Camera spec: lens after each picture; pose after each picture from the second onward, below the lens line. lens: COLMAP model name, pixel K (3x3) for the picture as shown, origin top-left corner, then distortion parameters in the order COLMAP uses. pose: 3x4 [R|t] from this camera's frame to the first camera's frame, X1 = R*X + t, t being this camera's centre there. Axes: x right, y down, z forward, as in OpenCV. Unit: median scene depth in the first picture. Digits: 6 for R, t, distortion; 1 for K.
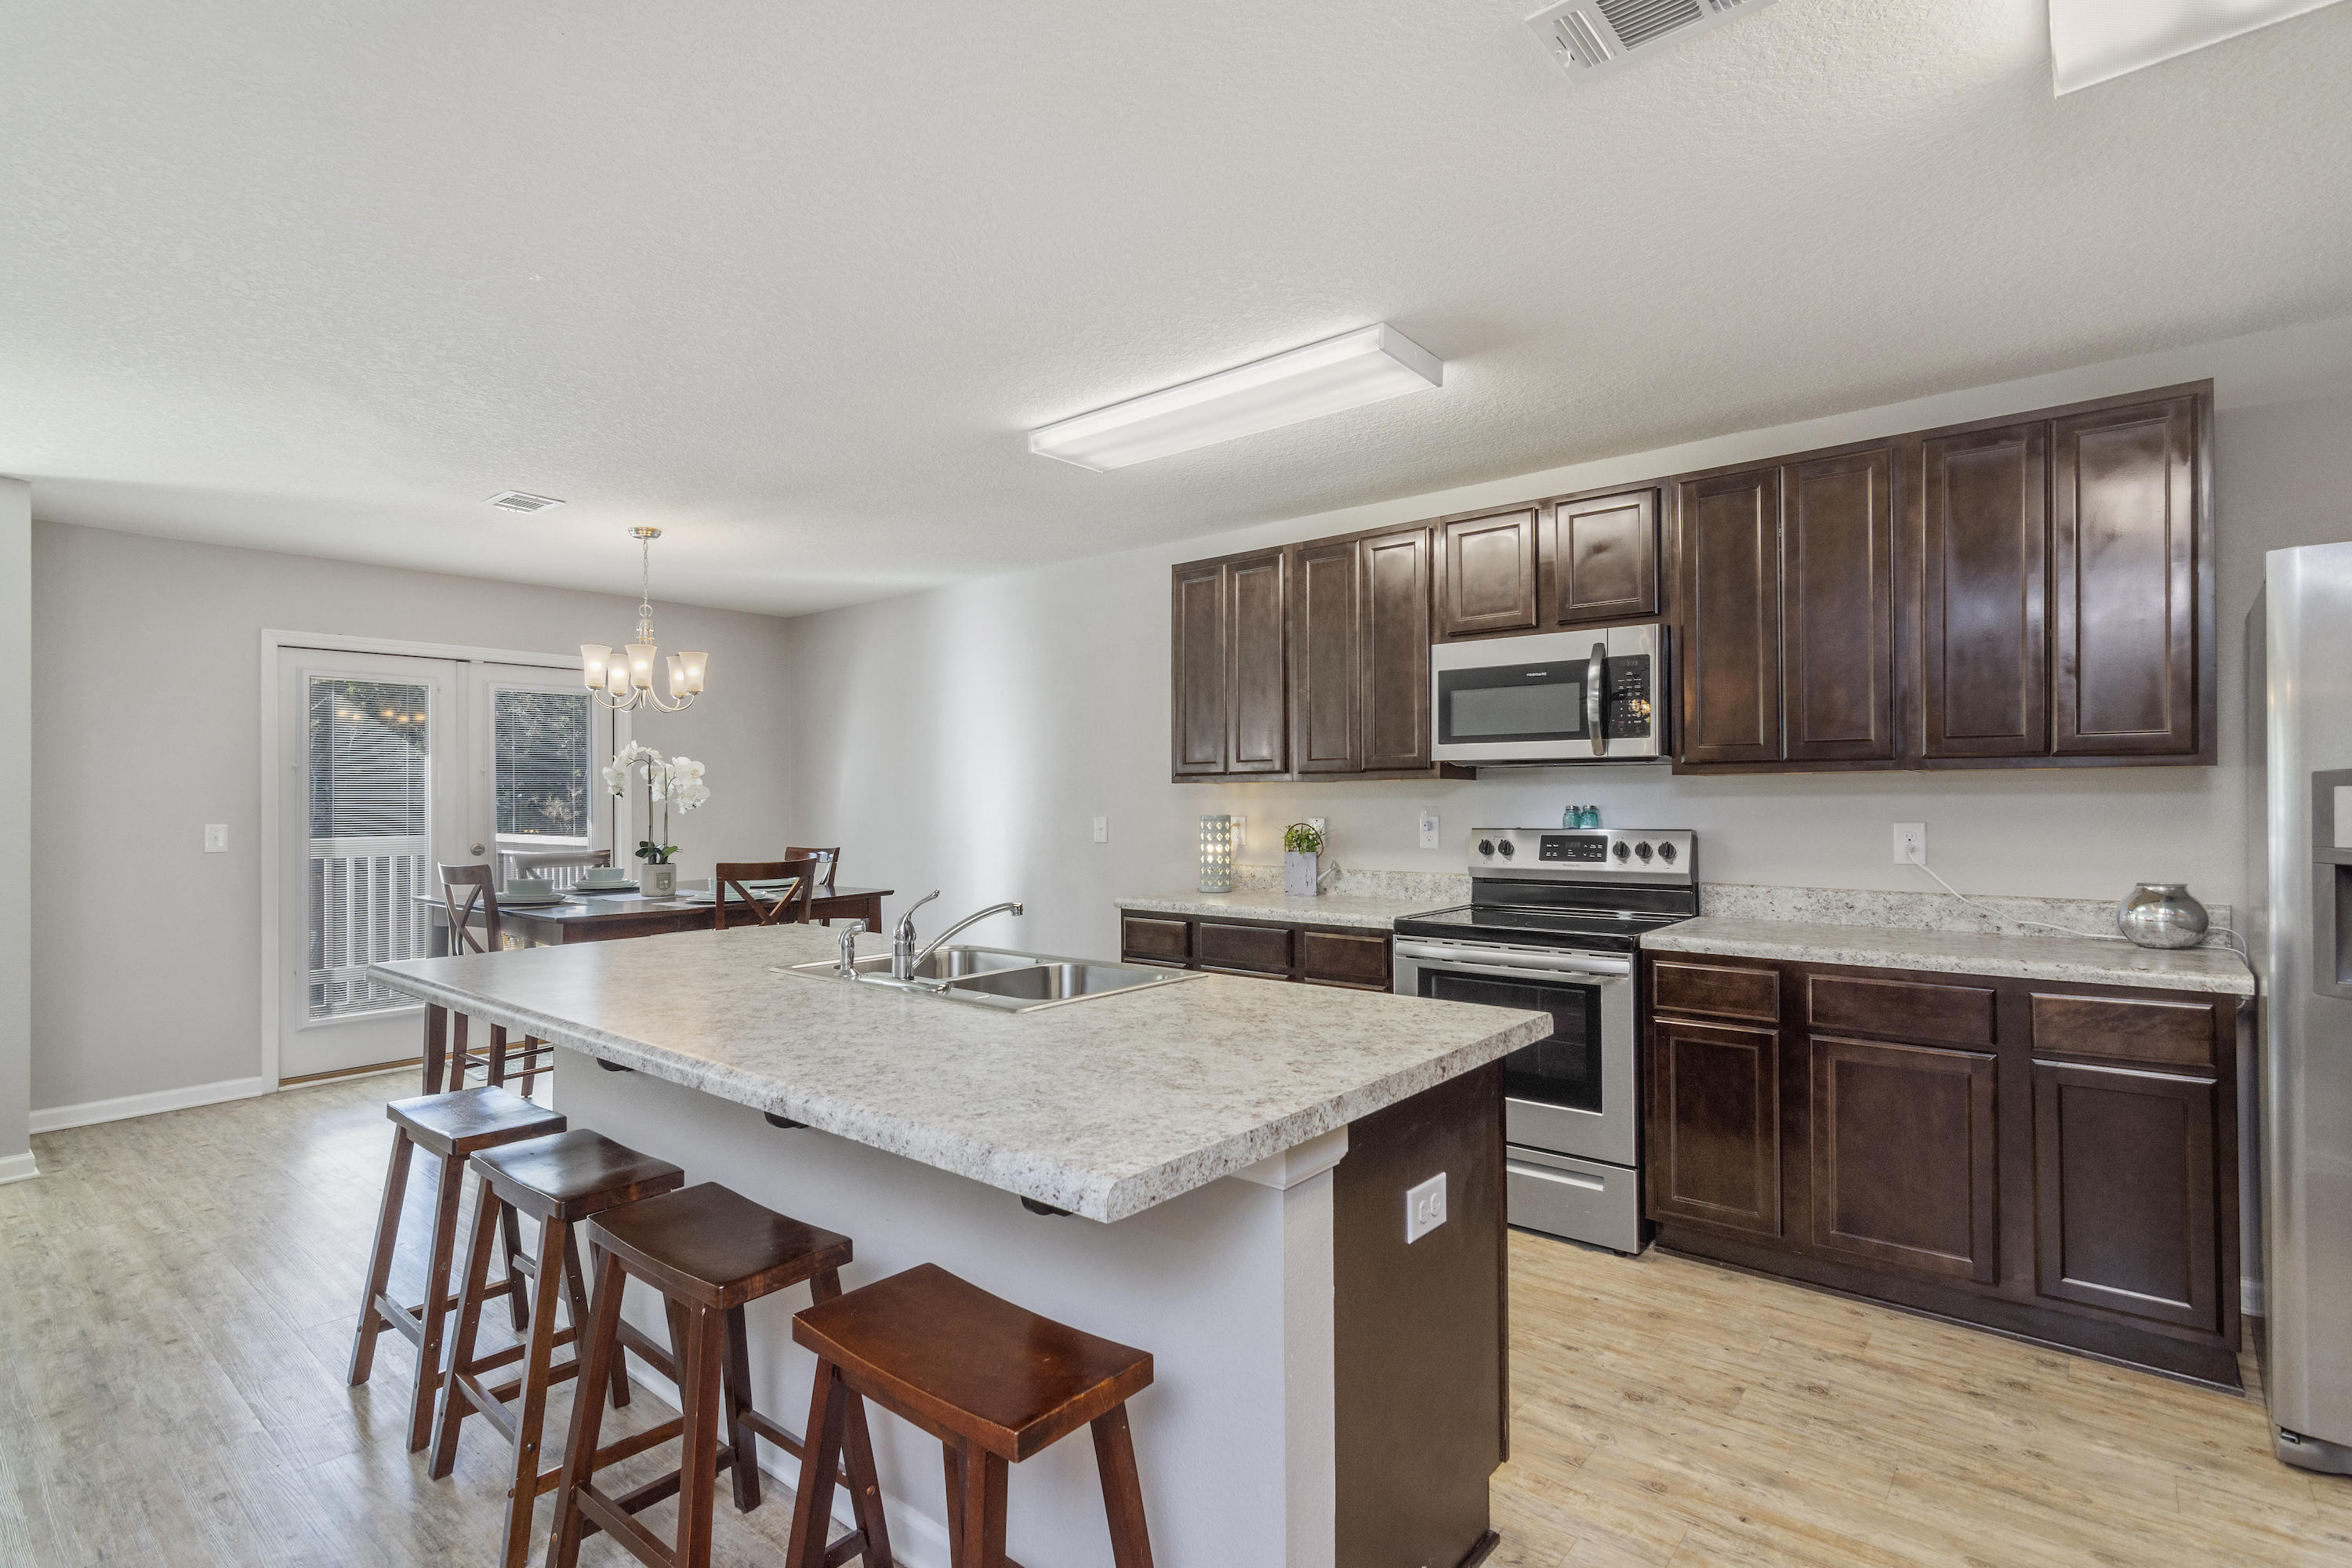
lens RADIAL K [[1129.0, 0, 1174.3], [0, 1129.0, 800.4], [0, 0, 1]] dist [0.000064, 0.000437]
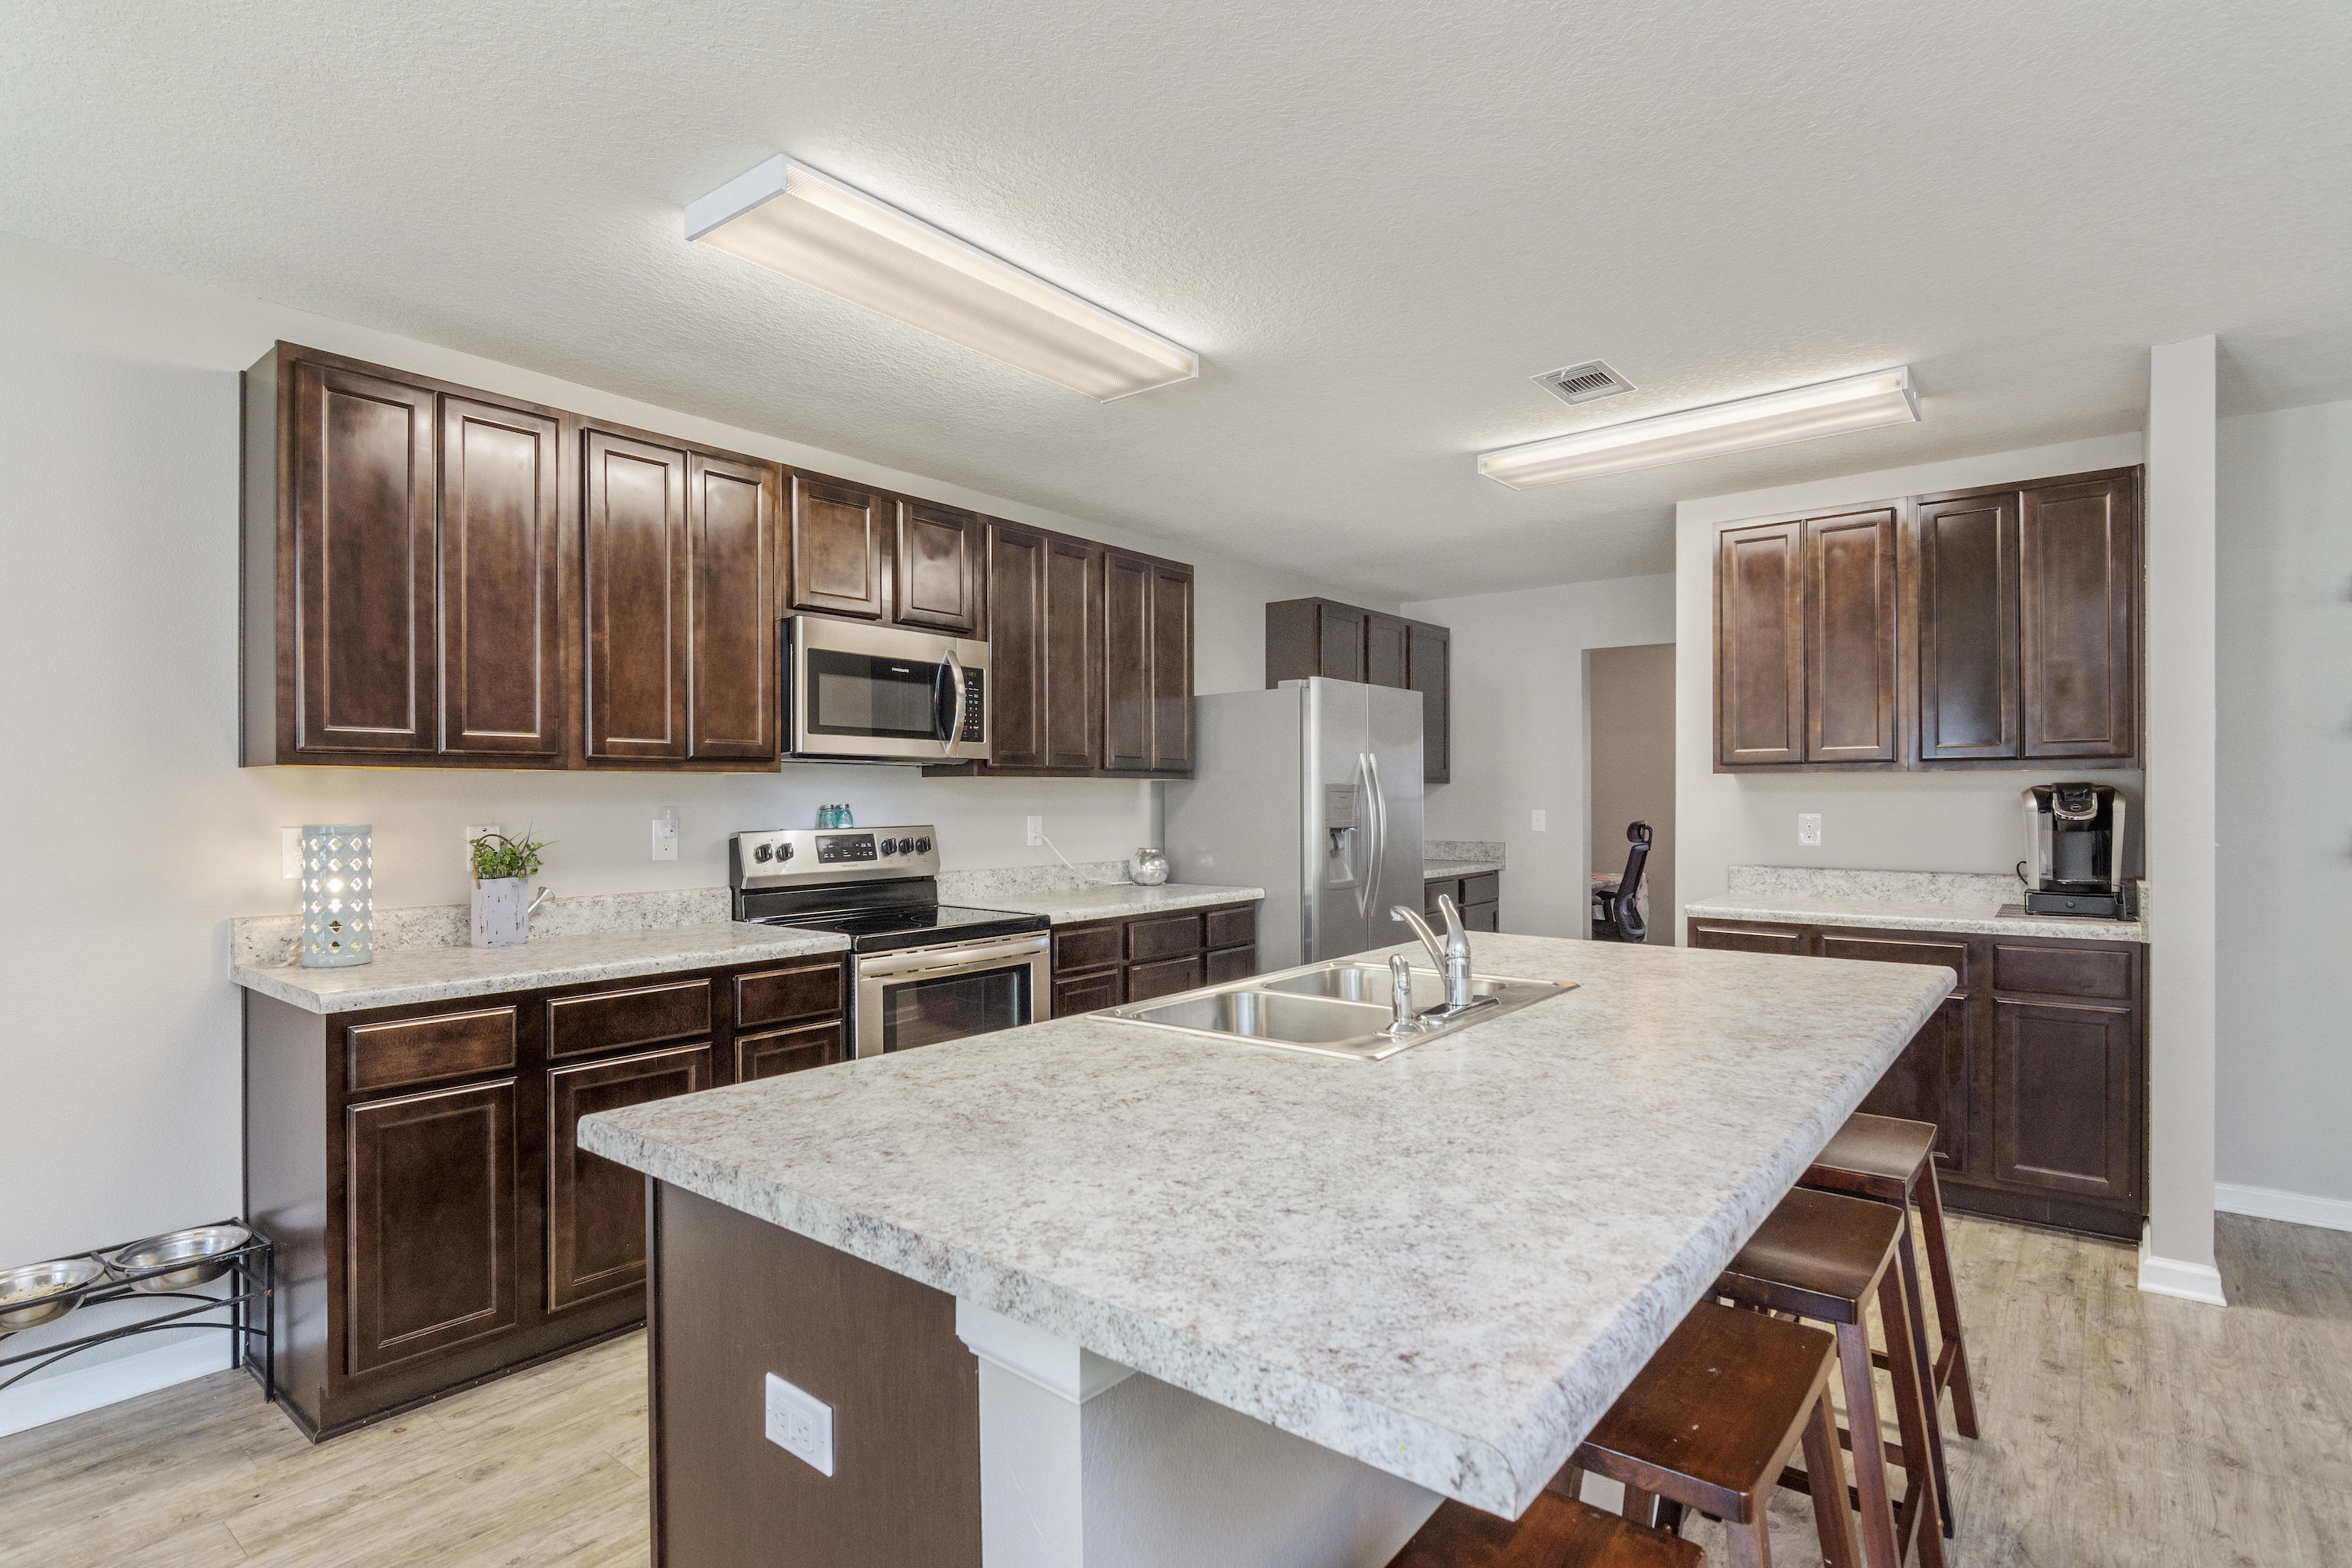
lens RADIAL K [[1172.6, 0, 1176.9], [0, 1172.6, 803.2], [0, 0, 1]] dist [-0.002206, 0.000111]
pose [[-0.016973, 0.001258, 0.999855, -0.668741], [0.006130, 0.999981, -0.001154, 0.006644], [-0.999837, 0.006110, -0.016980, 0.741857]]
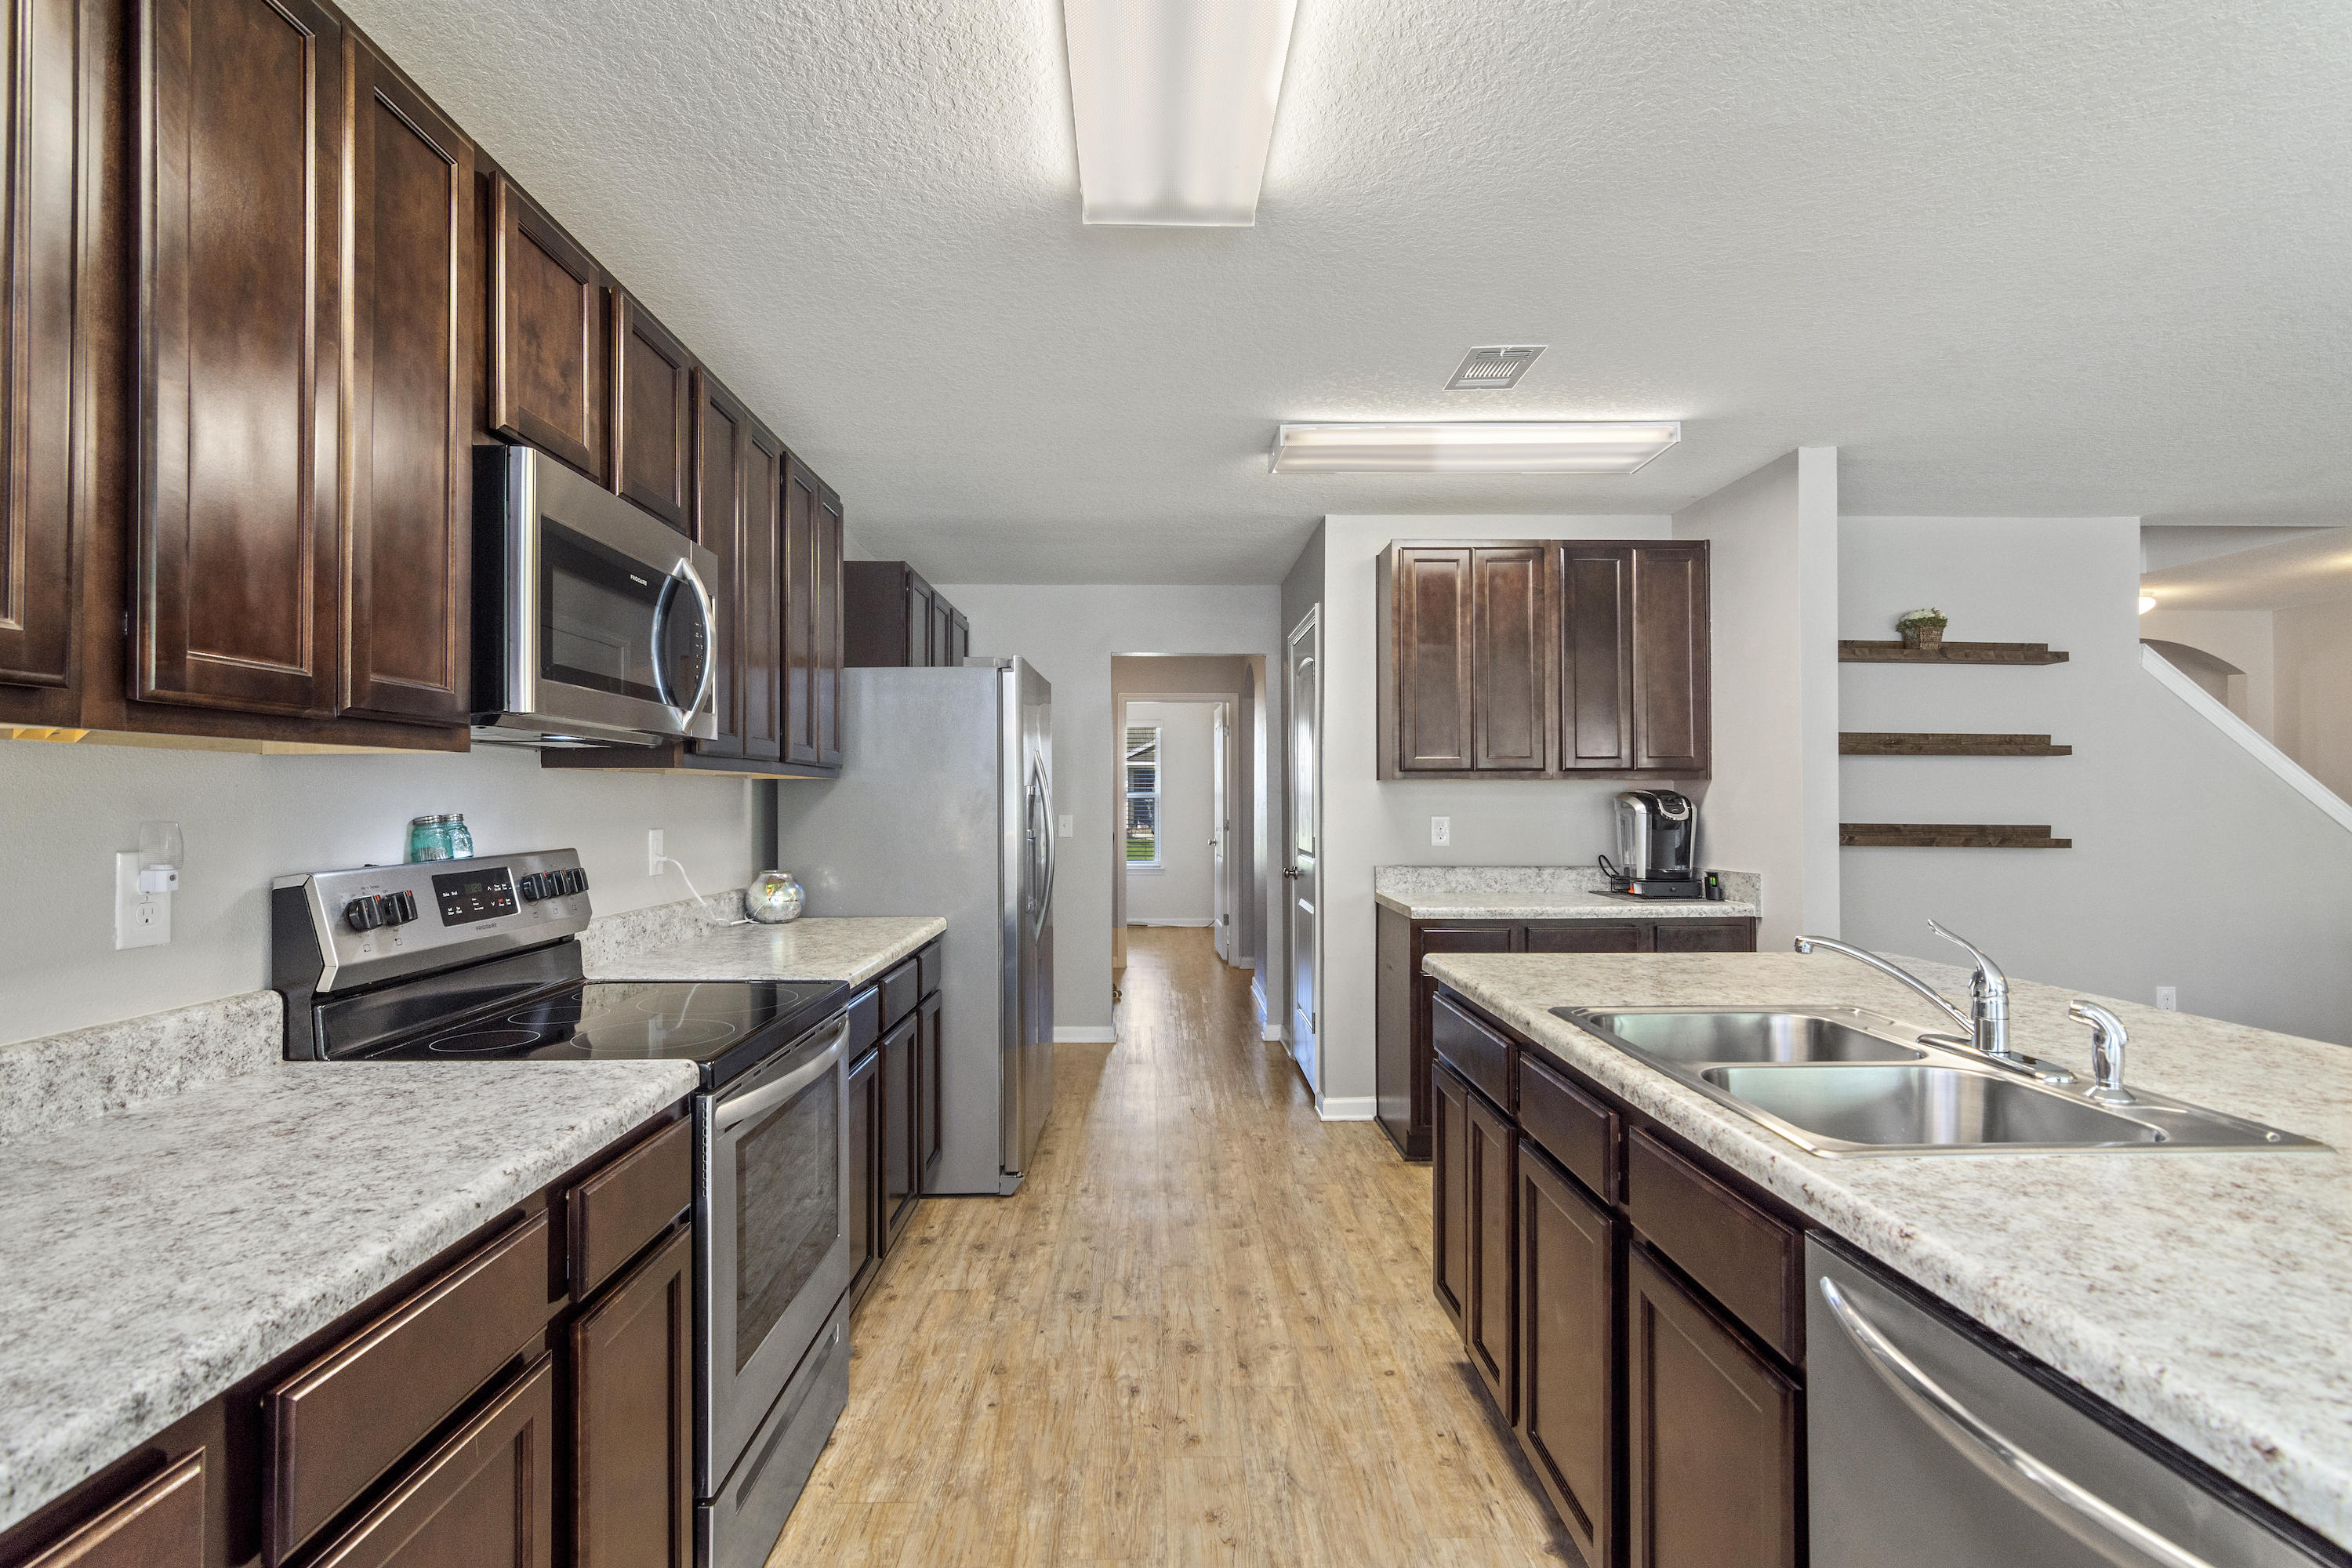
lens RADIAL K [[1131.8, 0, 1168.3], [0, 1131.8, 791.0], [0, 0, 1]] dist [0.000858, 0.000283]
pose [[-0.650071, 0.014264, 0.759740, -0.266657], [0.009148, 0.999898, -0.010946, 0.002321], [-0.759818, -0.000166, -0.650135, 1.112346]]
